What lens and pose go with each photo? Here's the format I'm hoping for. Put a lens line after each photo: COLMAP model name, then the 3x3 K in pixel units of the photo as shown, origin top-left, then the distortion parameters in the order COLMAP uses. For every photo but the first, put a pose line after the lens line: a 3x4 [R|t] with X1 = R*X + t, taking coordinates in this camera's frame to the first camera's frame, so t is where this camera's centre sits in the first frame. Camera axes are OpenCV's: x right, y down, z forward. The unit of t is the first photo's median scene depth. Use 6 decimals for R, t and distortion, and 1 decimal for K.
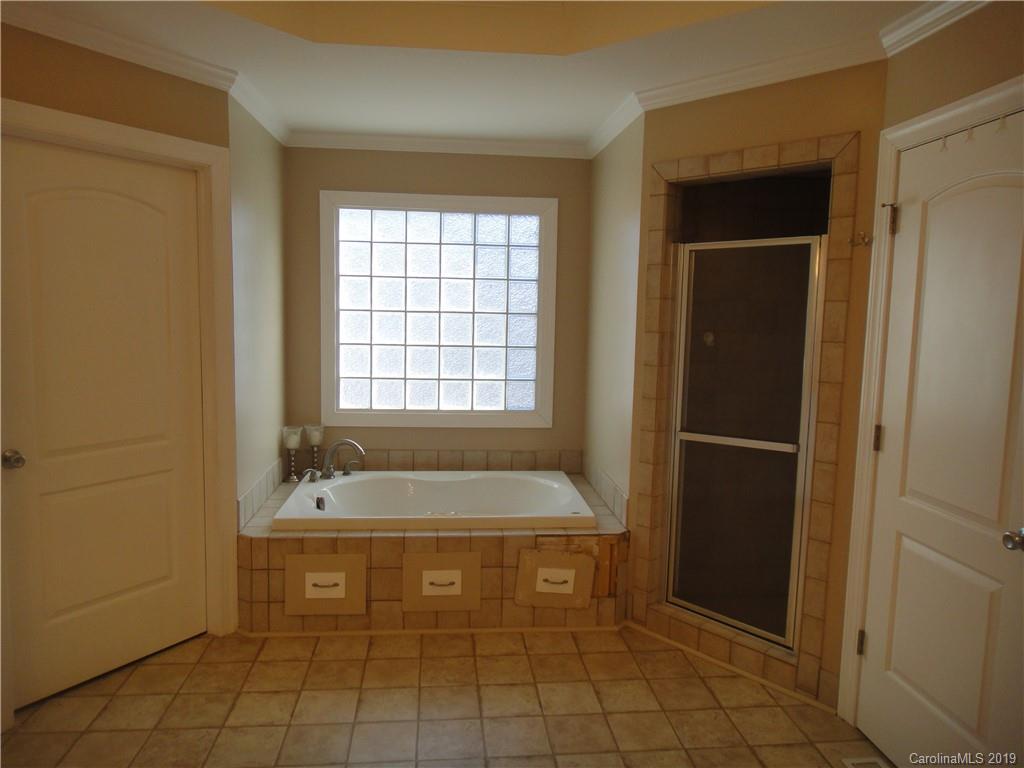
lens RADIAL K [[708.0, 0, 507.4], [0, 708.0, 383.7], [0, 0, 1]] dist [0.002134, 0.000940]
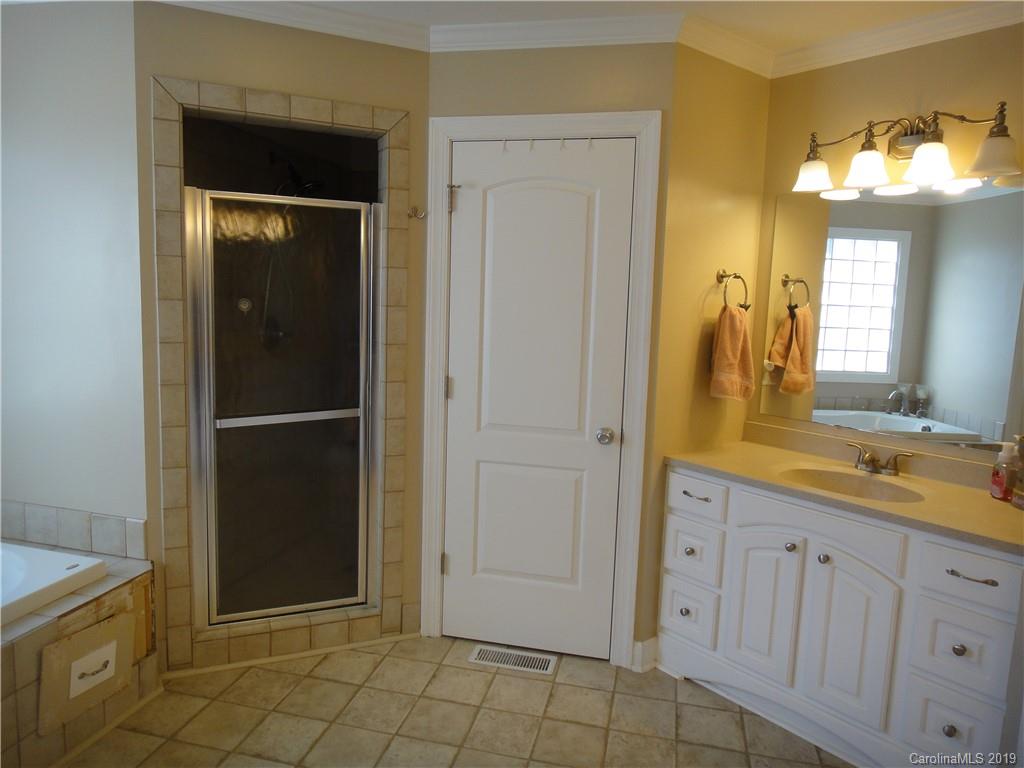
lens RADIAL K [[708.0, 0, 511.6], [0, 708.0, 380.0], [0, 0, 1]] dist [0.002134, 0.000940]
pose [[0.327062, -0.129876, 0.936036, -0.435509], [0.071563, 0.991071, 0.112507, -0.048852], [-0.942289, 0.030188, 0.333436, 0.416914]]
